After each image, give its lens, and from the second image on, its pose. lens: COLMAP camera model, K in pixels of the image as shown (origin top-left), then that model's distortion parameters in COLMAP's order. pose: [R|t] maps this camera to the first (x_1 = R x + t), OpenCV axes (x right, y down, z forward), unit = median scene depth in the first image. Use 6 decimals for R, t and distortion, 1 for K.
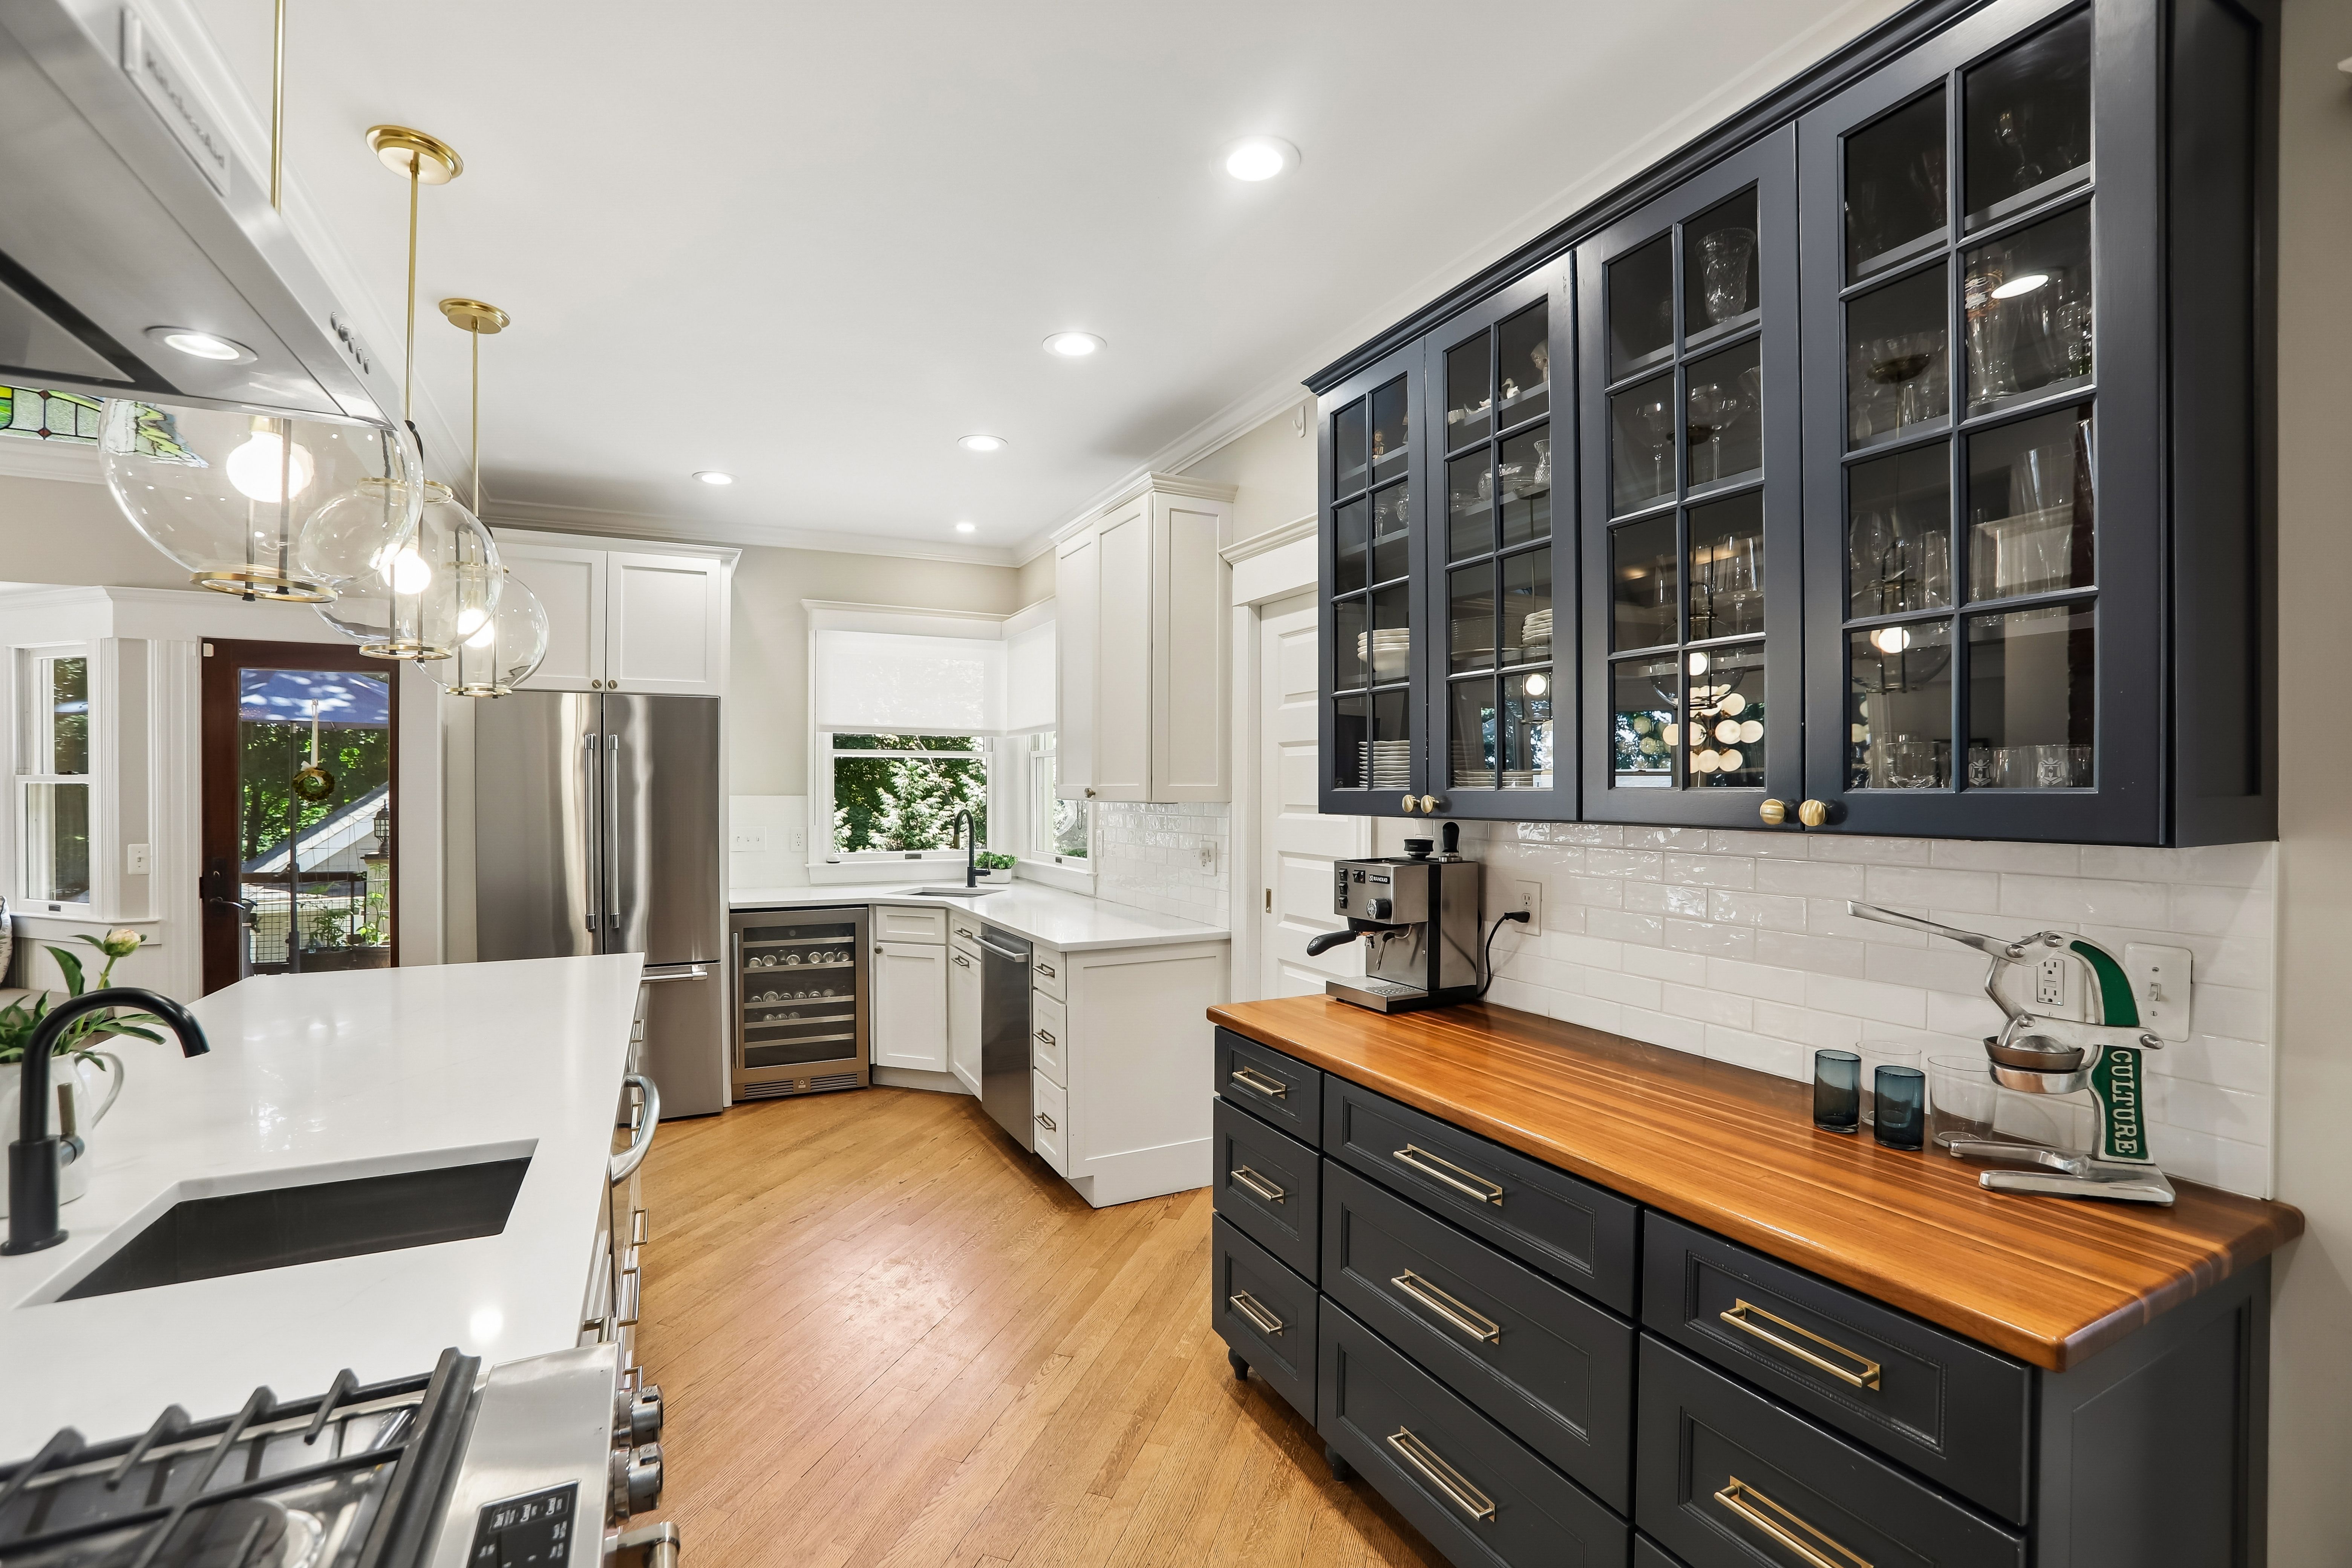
lens RADIAL K [[1031.3, 0, 1164.9], [0, 1031.3, 796.6], [0, 0, 1]] dist [-0.057012, 0.019741]
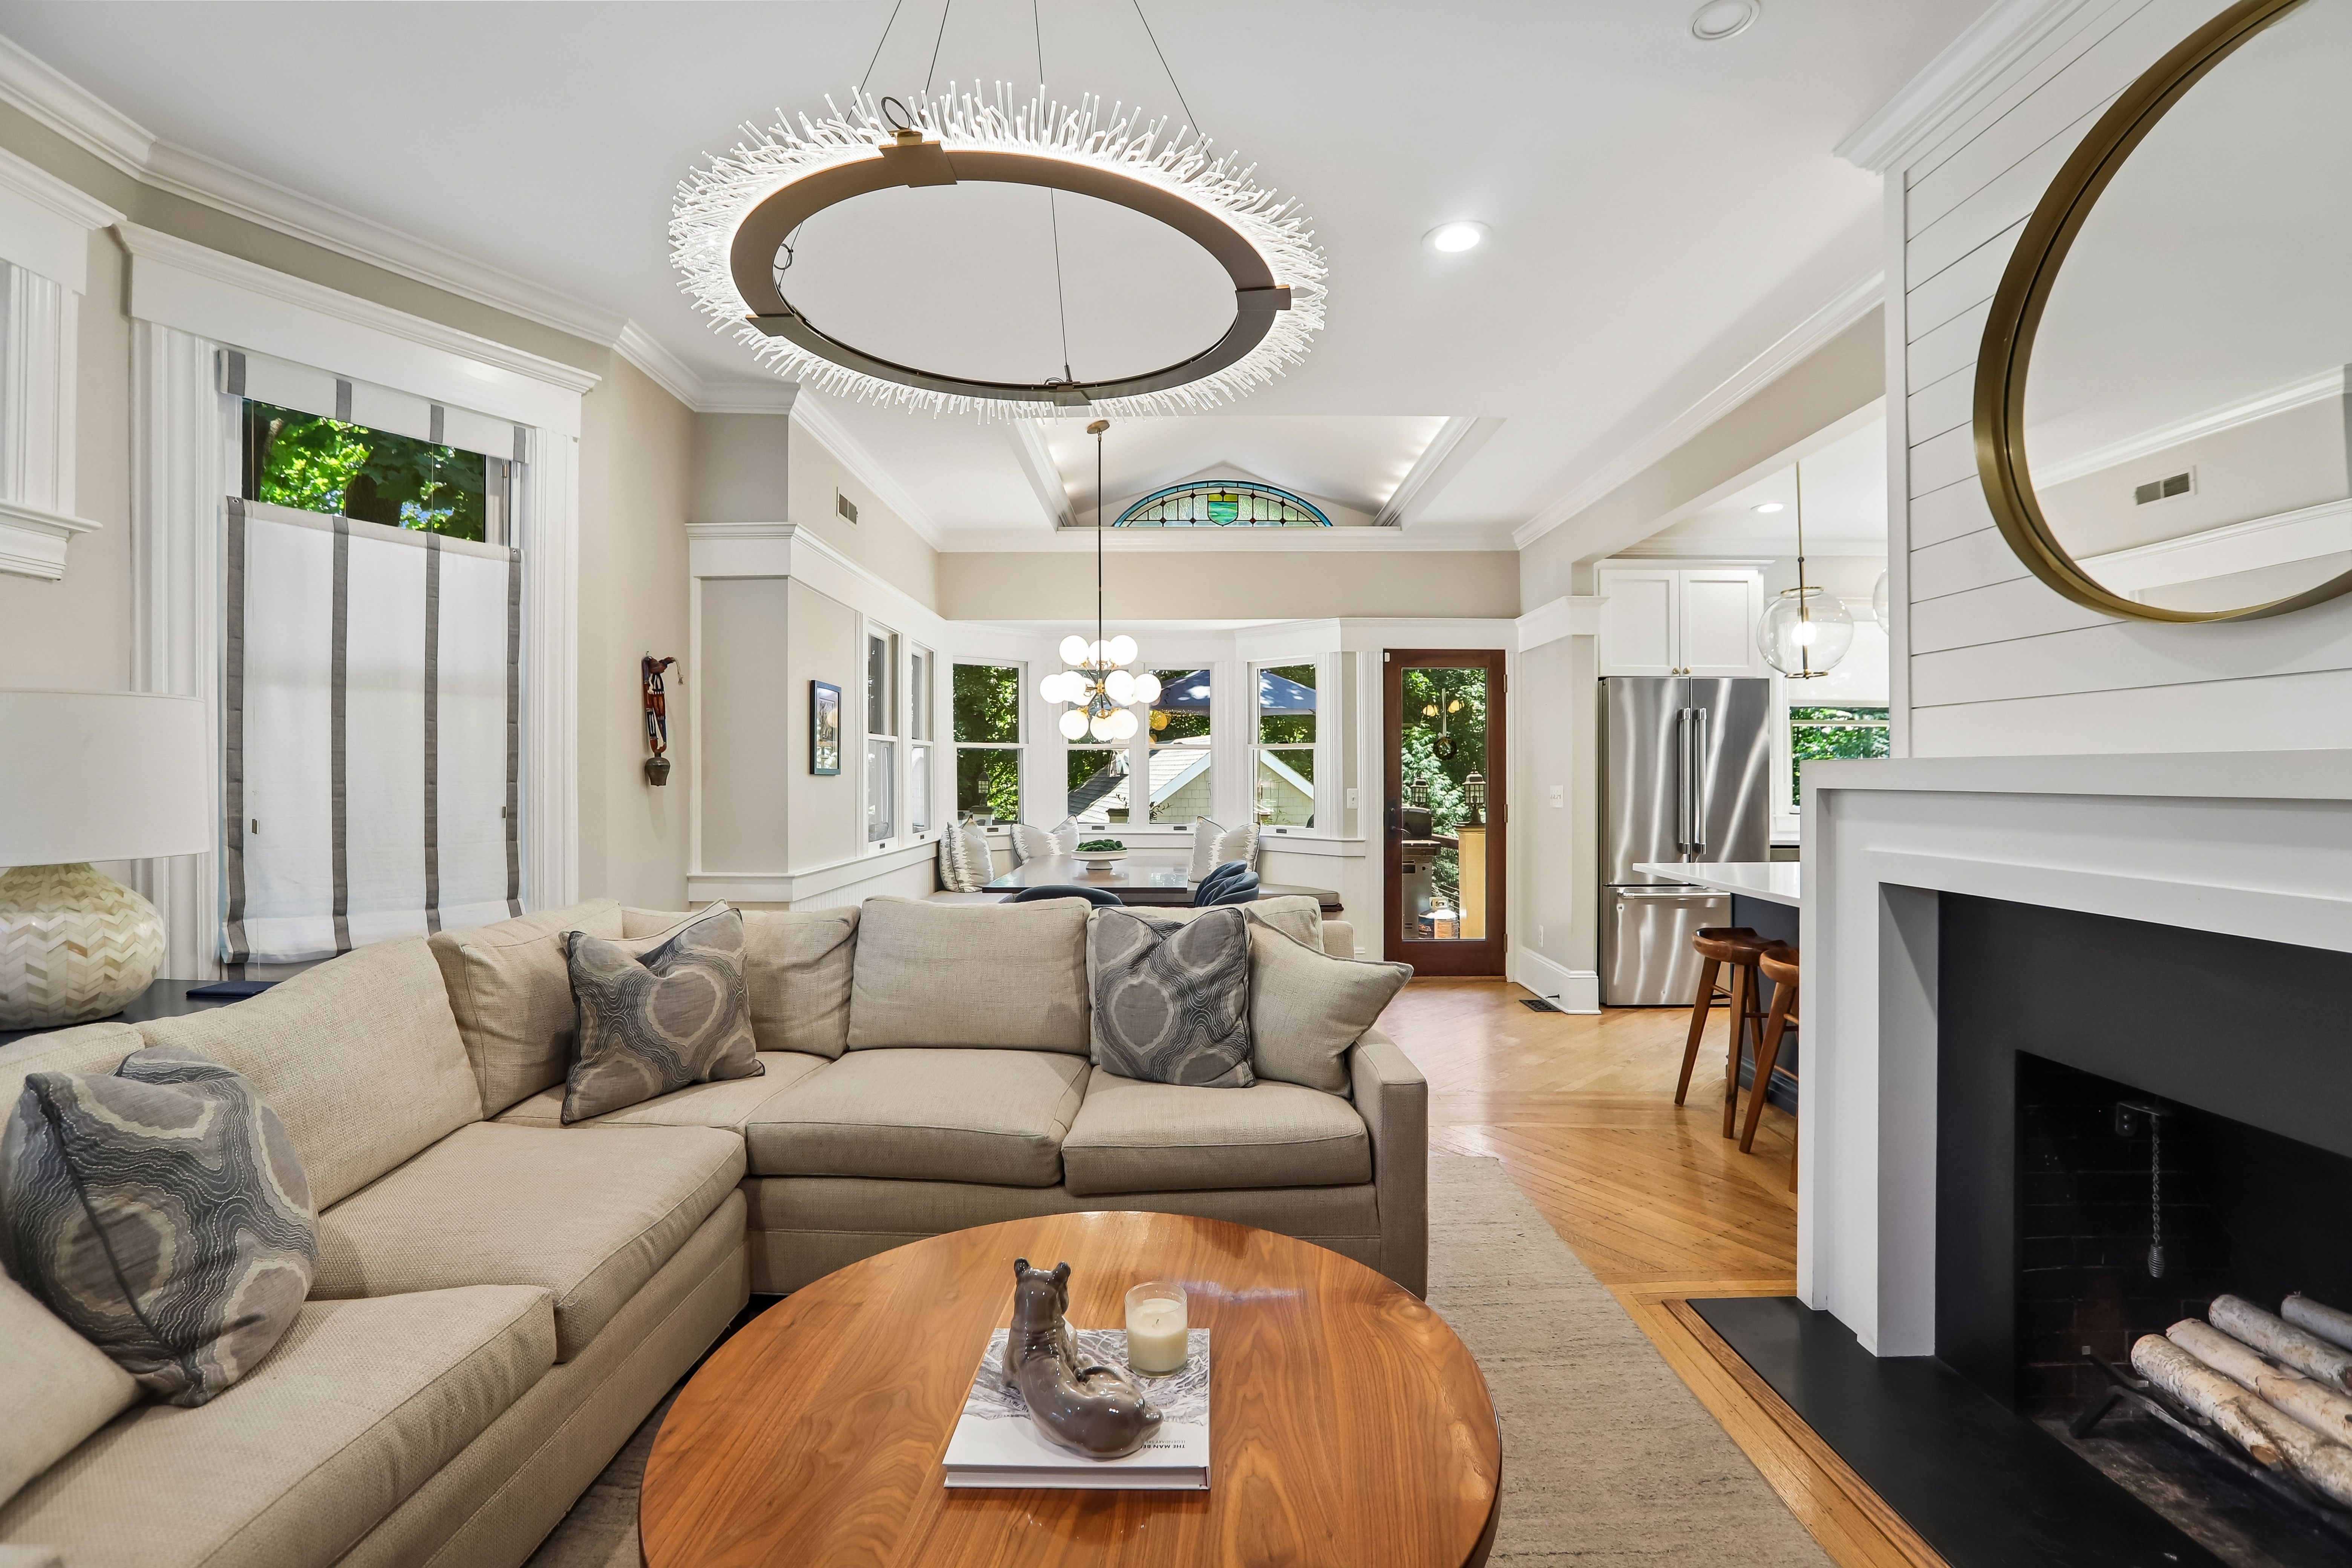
lens RADIAL K [[1031.3, 0, 1173.7], [0, 1031.3, 766.7], [0, 0, 1]] dist [-0.057012, 0.019741]
pose [[0.890828, -0.000892, -0.454340, -0.888402], [-0.006092, 0.999885, -0.013906, 0.058321], [0.454300, 0.015156, 0.890720, -0.773562]]
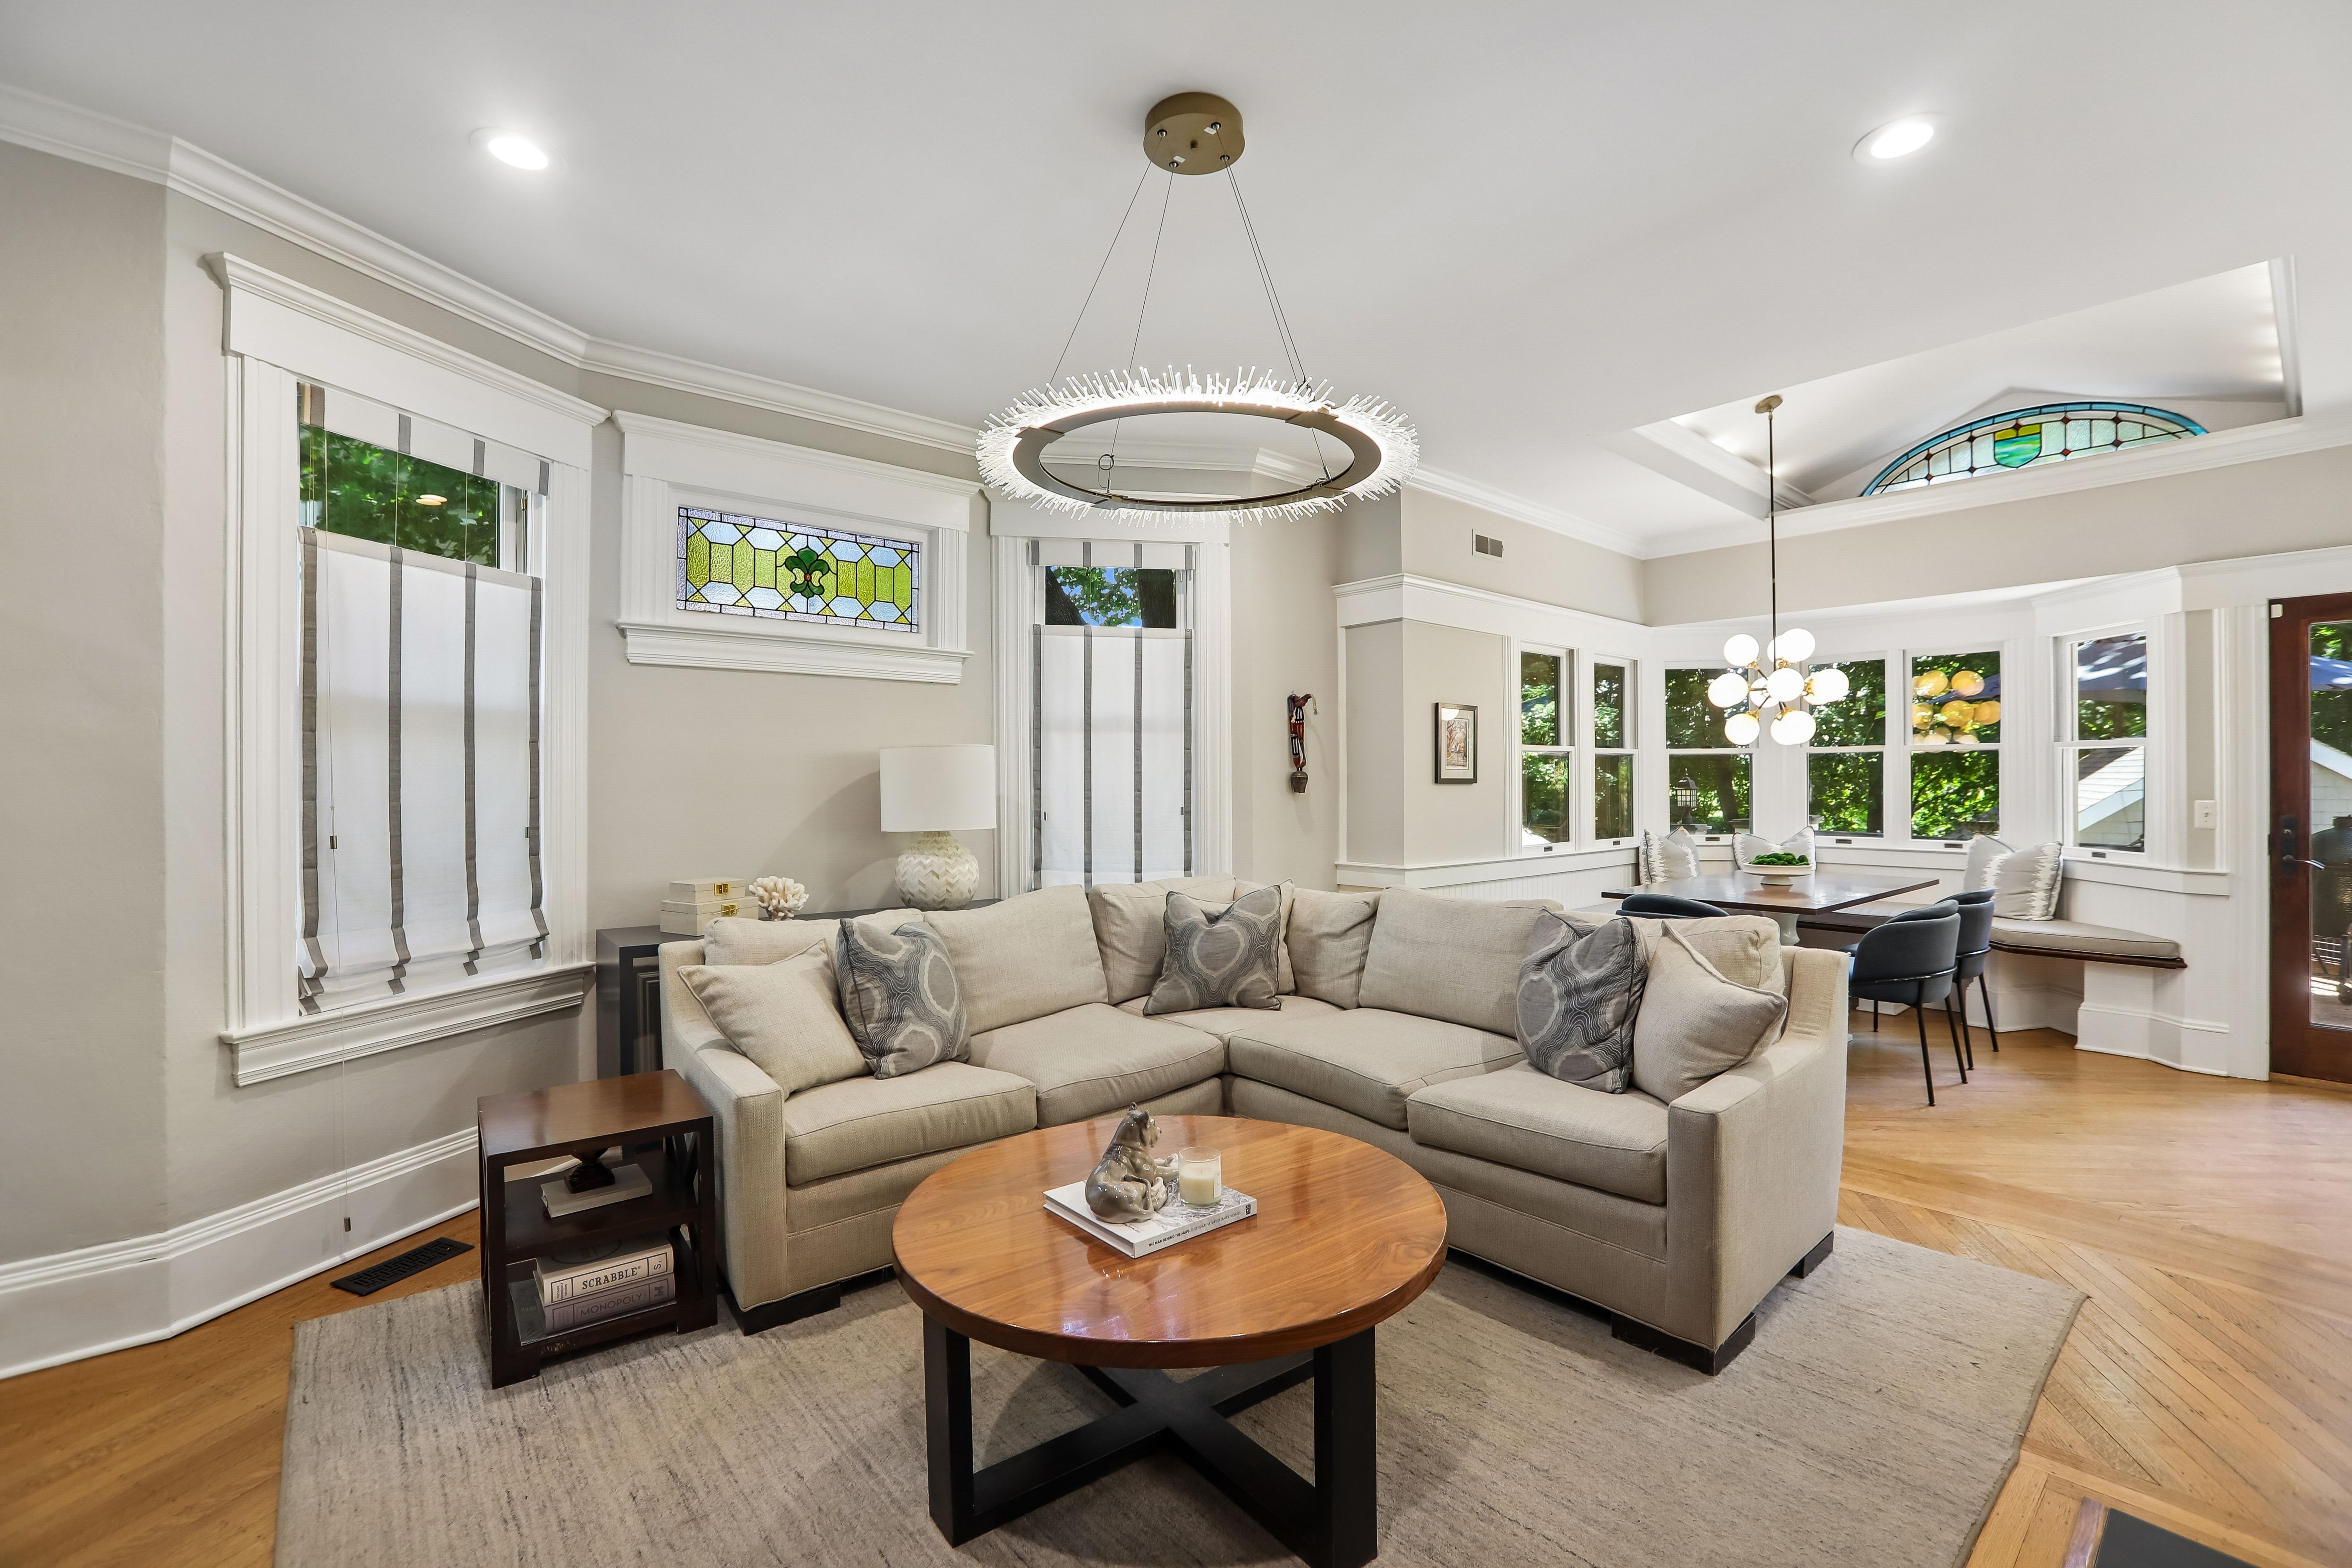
lens RADIAL K [[1031.3, 0, 1186.3], [0, 1031.3, 777.9], [0, 0, 1]] dist [-0.057012, 0.019741]
pose [[0.242234, -0.000843, -0.970217, -0.407184], [-0.004414, 0.999988, -0.001971, 0.047289], [0.970208, 0.004760, 0.242228, -0.505442]]
